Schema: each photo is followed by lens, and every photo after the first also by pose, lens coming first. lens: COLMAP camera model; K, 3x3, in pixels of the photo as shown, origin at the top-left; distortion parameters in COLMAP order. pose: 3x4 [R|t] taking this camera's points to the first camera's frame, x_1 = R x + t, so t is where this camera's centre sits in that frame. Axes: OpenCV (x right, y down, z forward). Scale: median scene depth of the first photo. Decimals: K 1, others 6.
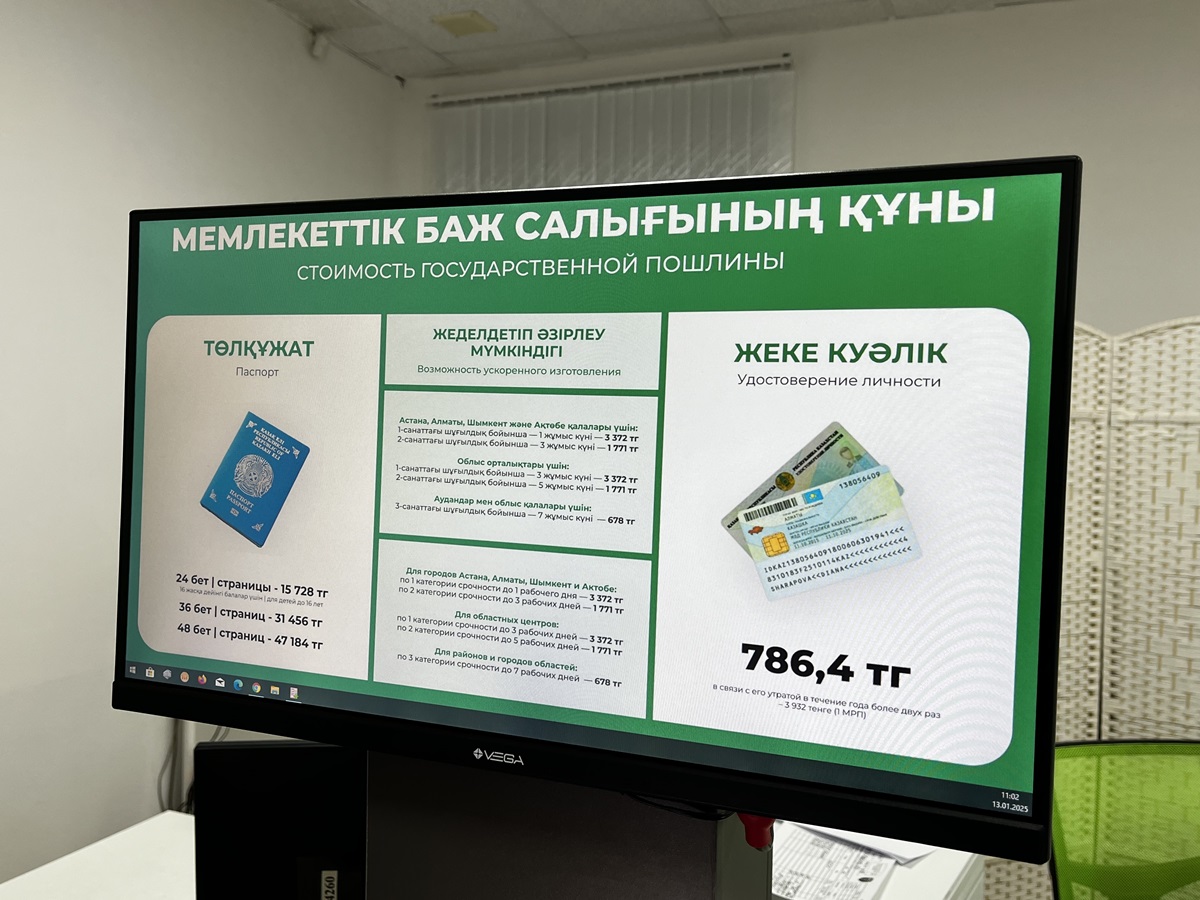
lens RADIAL K [[990.3, 0, 603.7], [0, 990.3, 461.2], [0, 0, 1]] dist [0.042511, -0.044395]
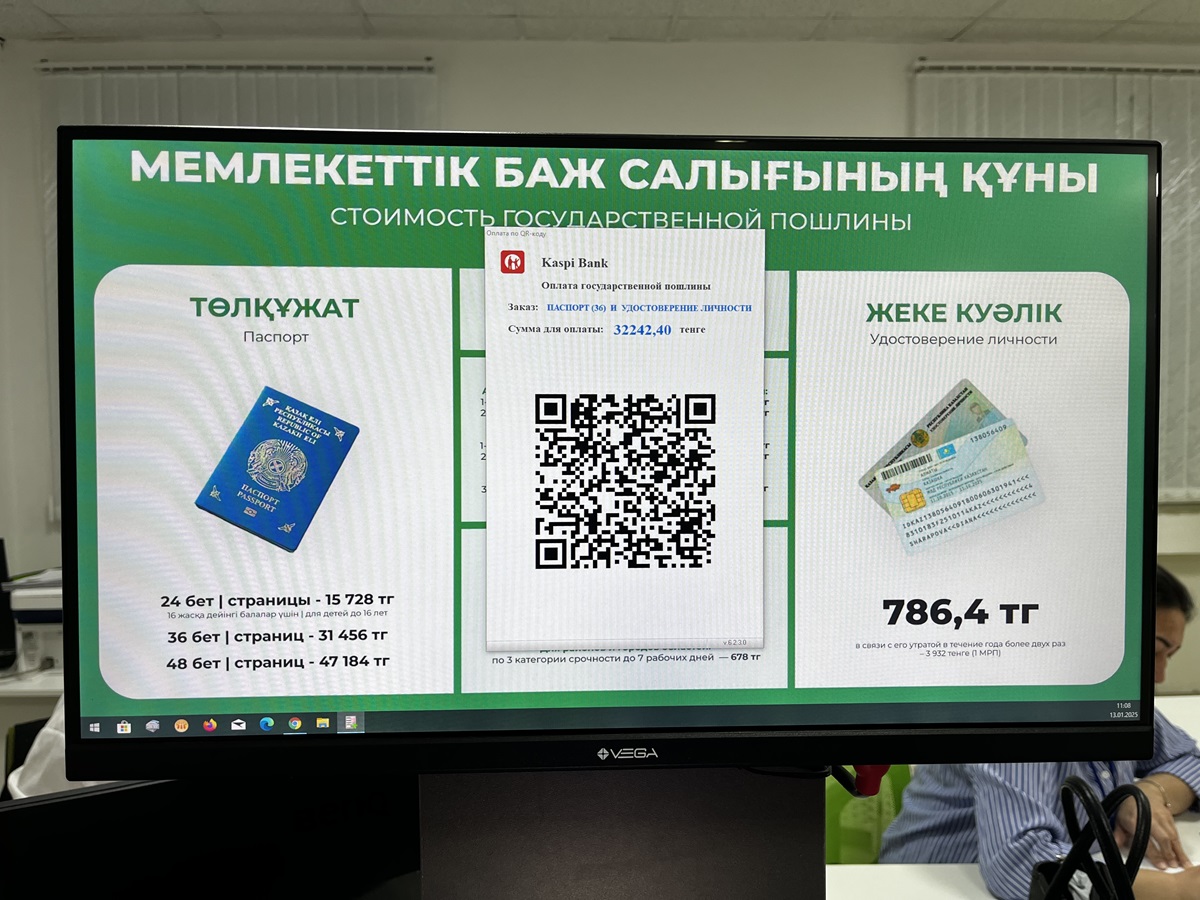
lens RADIAL K [[906.3, 0, 640.0], [0, 906.3, 453.6], [0, 0, 1]] dist [0.045969, -0.062976]
pose [[0.918488, -0.051237, 0.392115, -0.405317], [0.044535, 0.998665, 0.026175, -0.001198], [-0.392932, -0.006578, 0.919544, 0.219643]]
